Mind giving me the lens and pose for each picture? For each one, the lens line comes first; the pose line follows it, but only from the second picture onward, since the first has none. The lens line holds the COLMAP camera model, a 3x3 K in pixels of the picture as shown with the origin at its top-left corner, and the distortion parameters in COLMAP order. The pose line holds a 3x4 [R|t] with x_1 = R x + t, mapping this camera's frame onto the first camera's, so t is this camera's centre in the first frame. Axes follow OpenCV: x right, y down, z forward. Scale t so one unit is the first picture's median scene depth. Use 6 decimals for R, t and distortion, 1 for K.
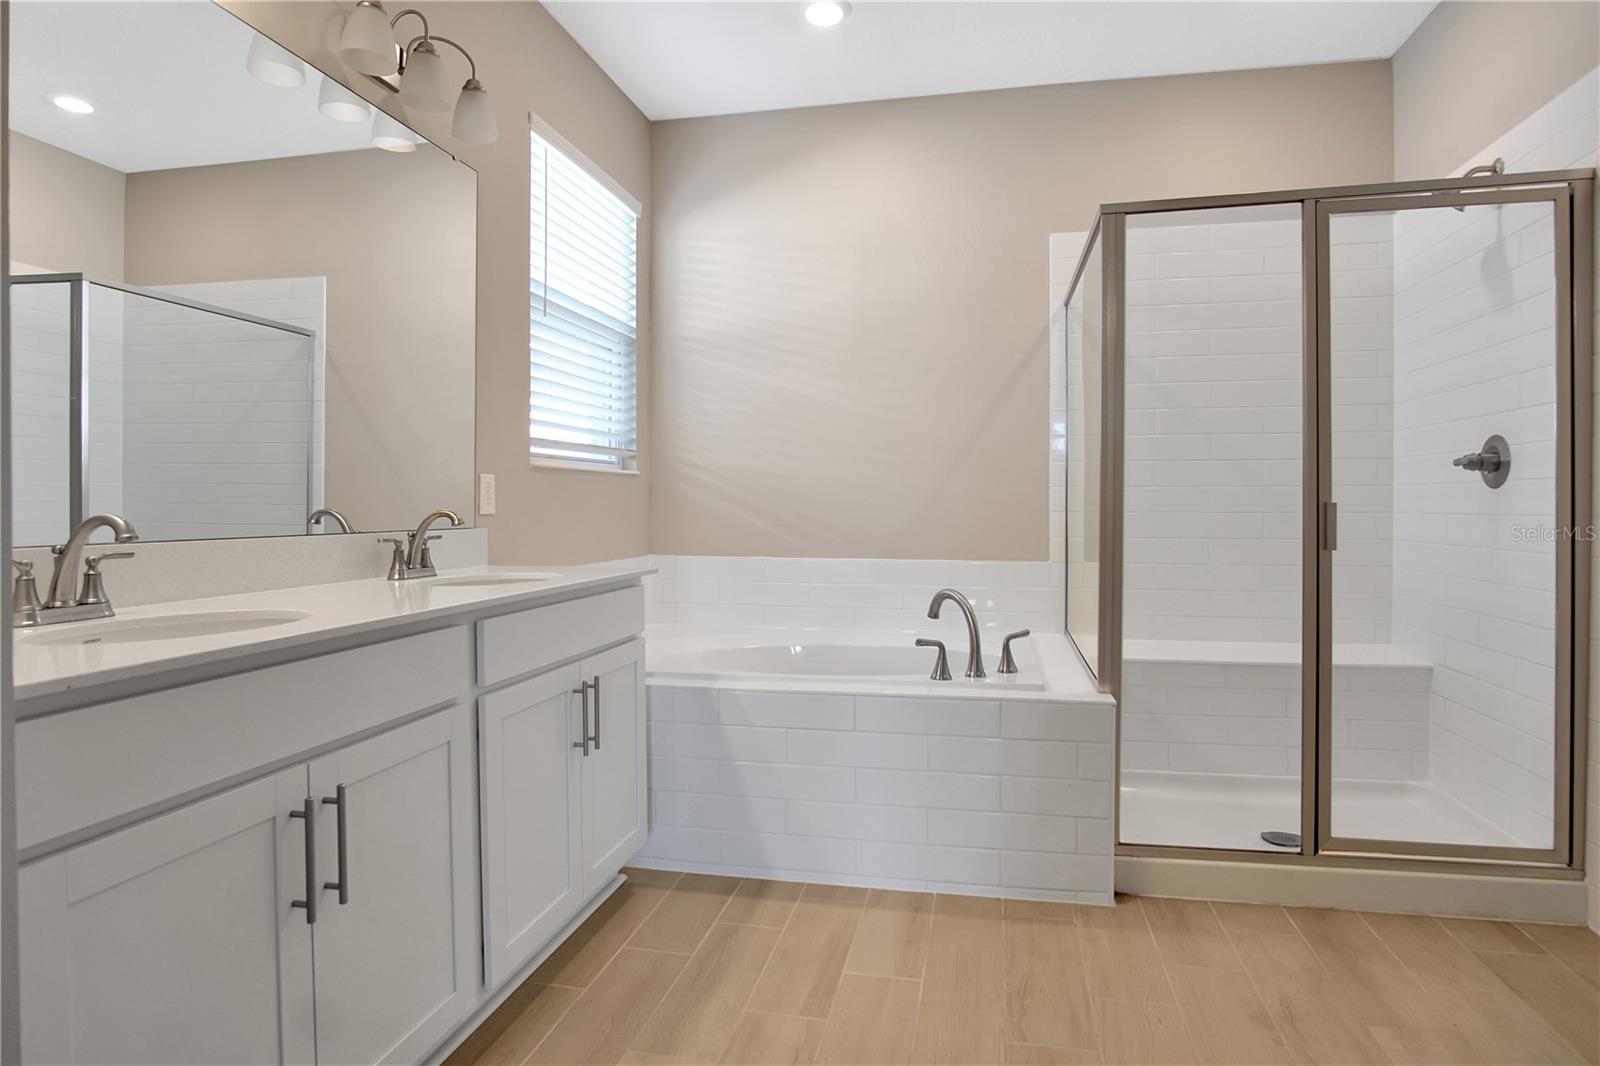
lens RADIAL K [[869.0, 0, 821.9], [0, 869.0, 533.1], [0, 0, 1]] dist [-0.039571, 0.015176]
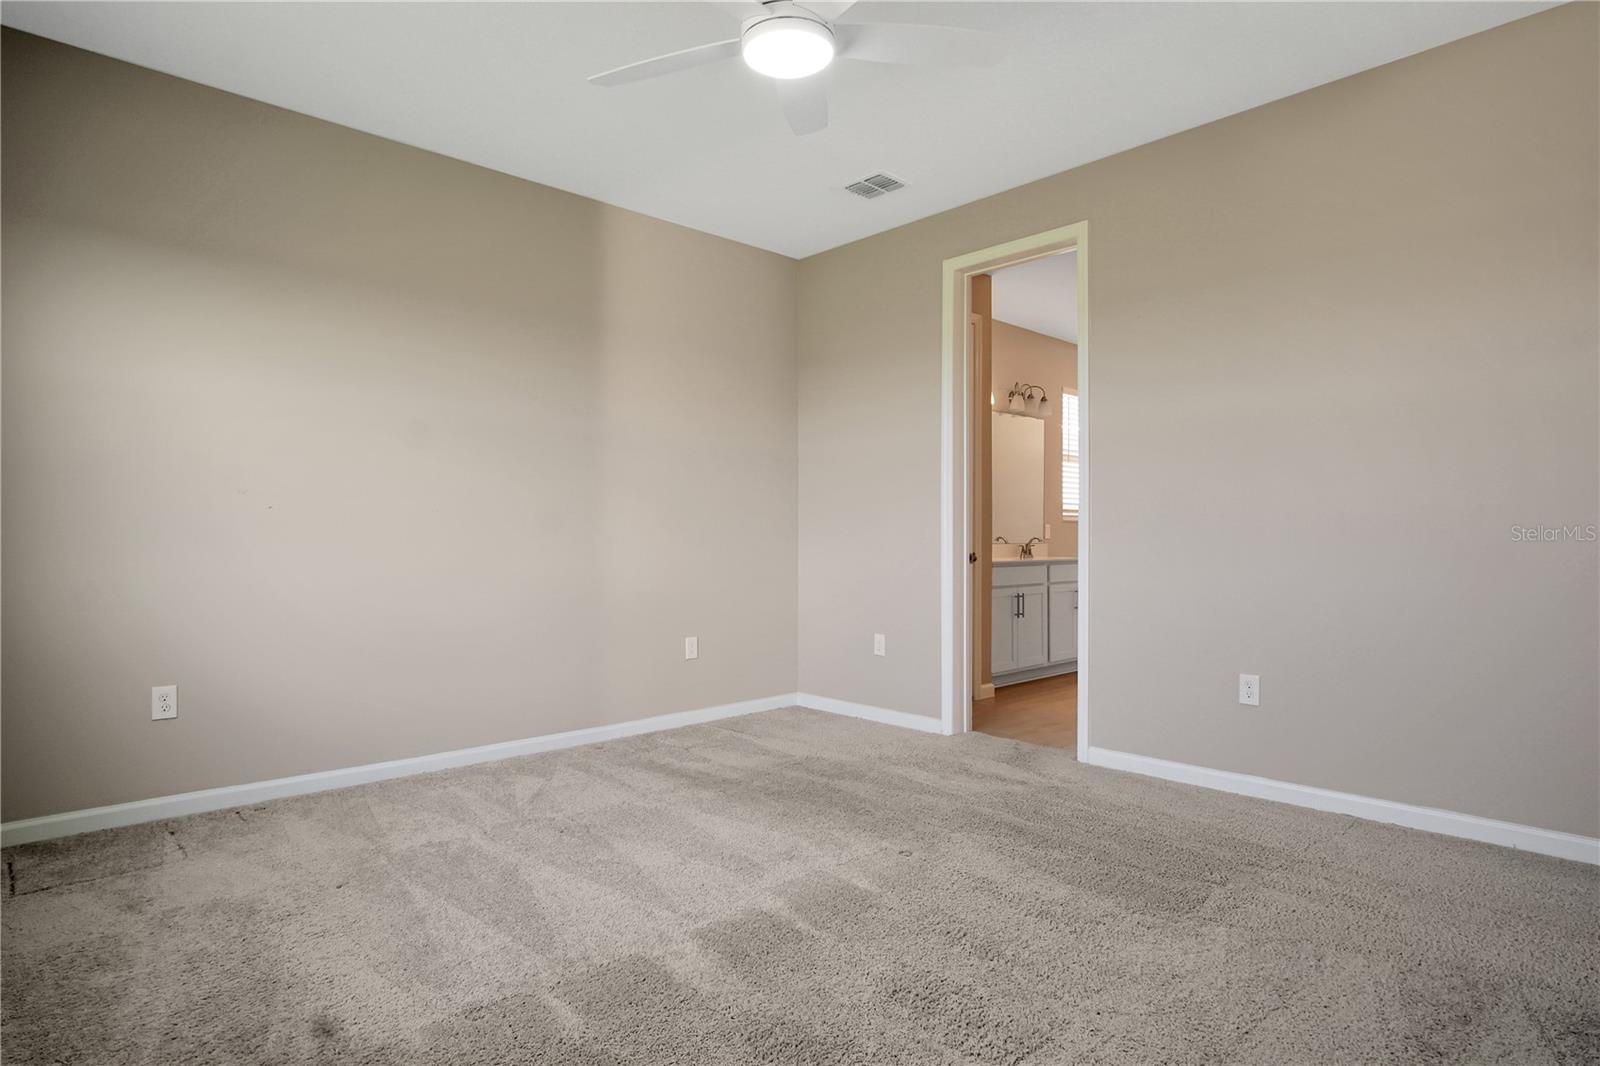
lens RADIAL K [[869.0, 0, 821.9], [0, 869.0, 533.1], [0, 0, 1]] dist [-0.039571, 0.015176]
pose [[0.827255, -0.003696, -0.561814, 0.759108], [-0.014768, 0.999490, -0.028320, 0.065696], [0.561632, 0.031725, 0.826779, -2.243883]]
